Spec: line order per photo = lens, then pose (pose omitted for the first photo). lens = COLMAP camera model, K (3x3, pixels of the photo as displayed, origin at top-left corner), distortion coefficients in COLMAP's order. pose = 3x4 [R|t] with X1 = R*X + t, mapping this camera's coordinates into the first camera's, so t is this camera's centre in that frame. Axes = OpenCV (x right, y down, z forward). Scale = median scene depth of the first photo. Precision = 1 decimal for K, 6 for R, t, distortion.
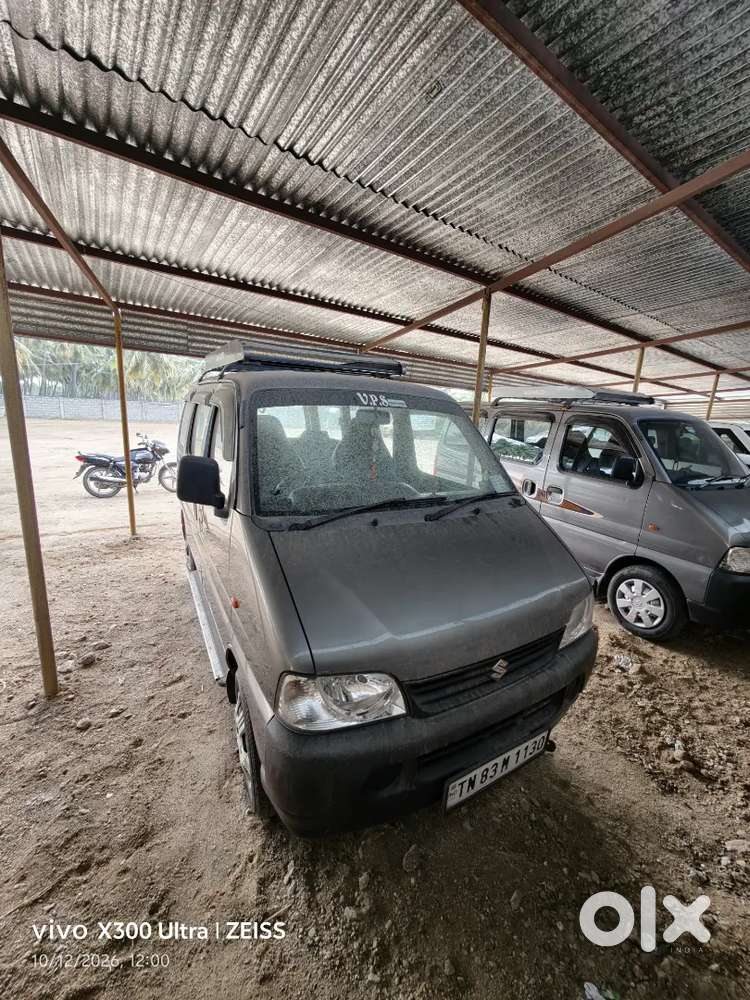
lens RADIAL K [[410.9, 0, 372.5], [0, 410.9, 507.3], [0, 0, 1]] dist [-0.006707, 0.004512]
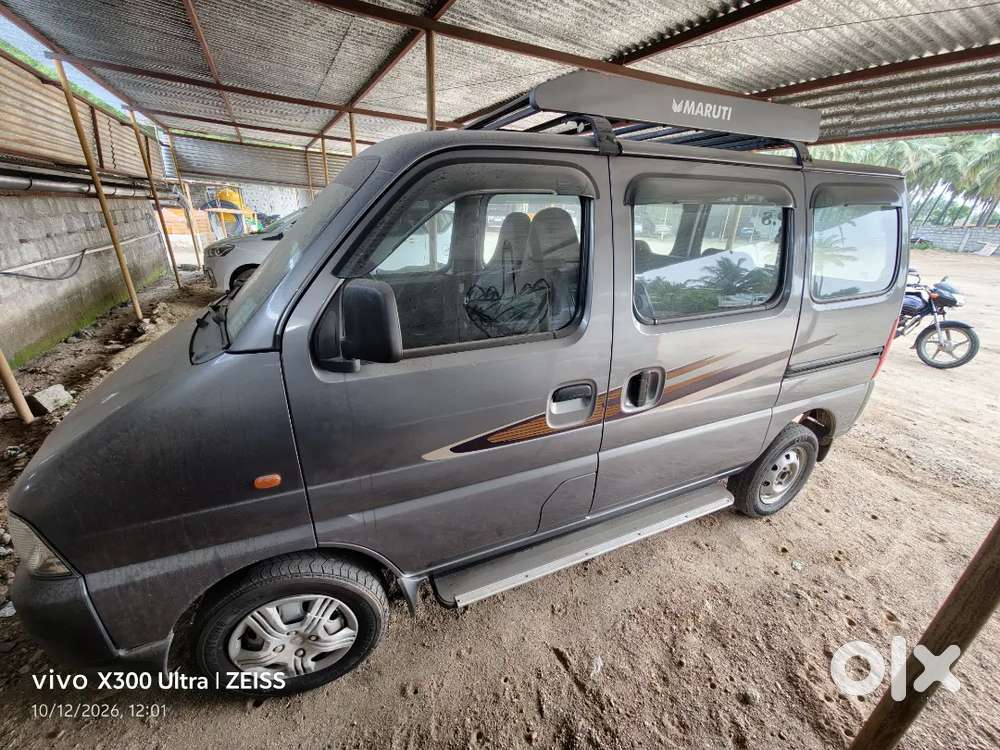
lens RADIAL K [[410.1, 0, 500.0], [0, 410.1, 375.0], [0, 0, 1]] dist [-0.001271, 0.000047]
pose [[-0.144601, 0.328662, -0.933312, 1.010525], [-0.255112, 0.898954, 0.356088, -0.380552], [0.956038, 0.289590, -0.046144, 1.786550]]
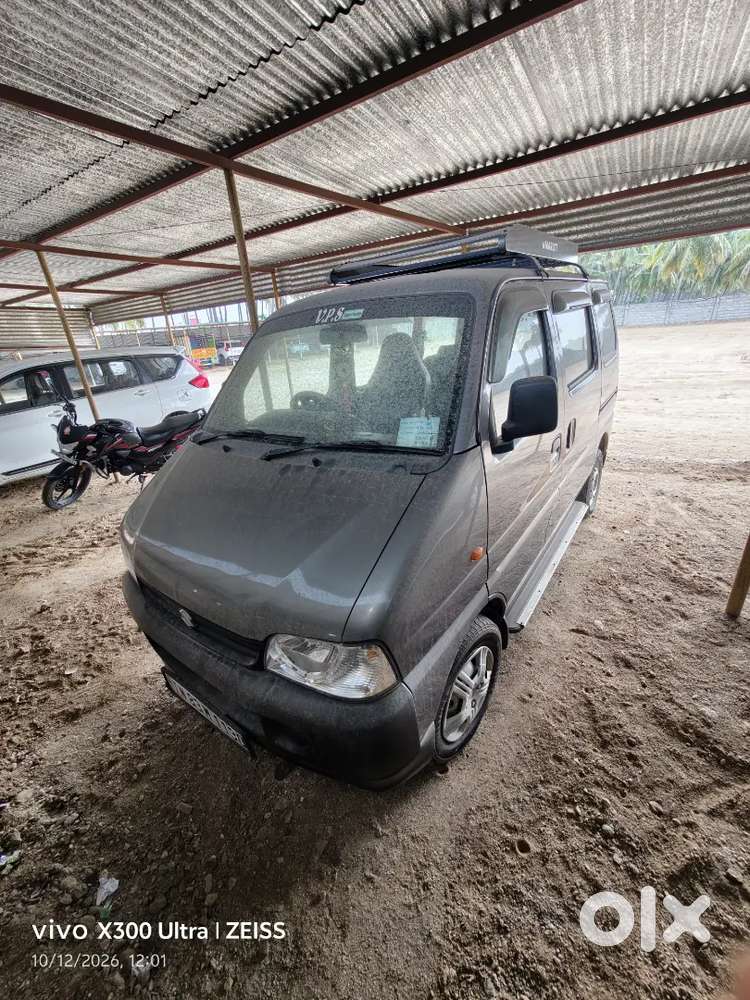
lens RADIAL K [[417.5, 0, 376.3], [0, 417.5, 516.7], [0, 0, 1]] dist [0.009258, 0.000130]
pose [[0.401487, 0.284291, -0.870624, 1.139448], [-0.093390, 0.958357, 0.269872, -0.136828], [0.911091, -0.027042, 0.411318, 0.862071]]
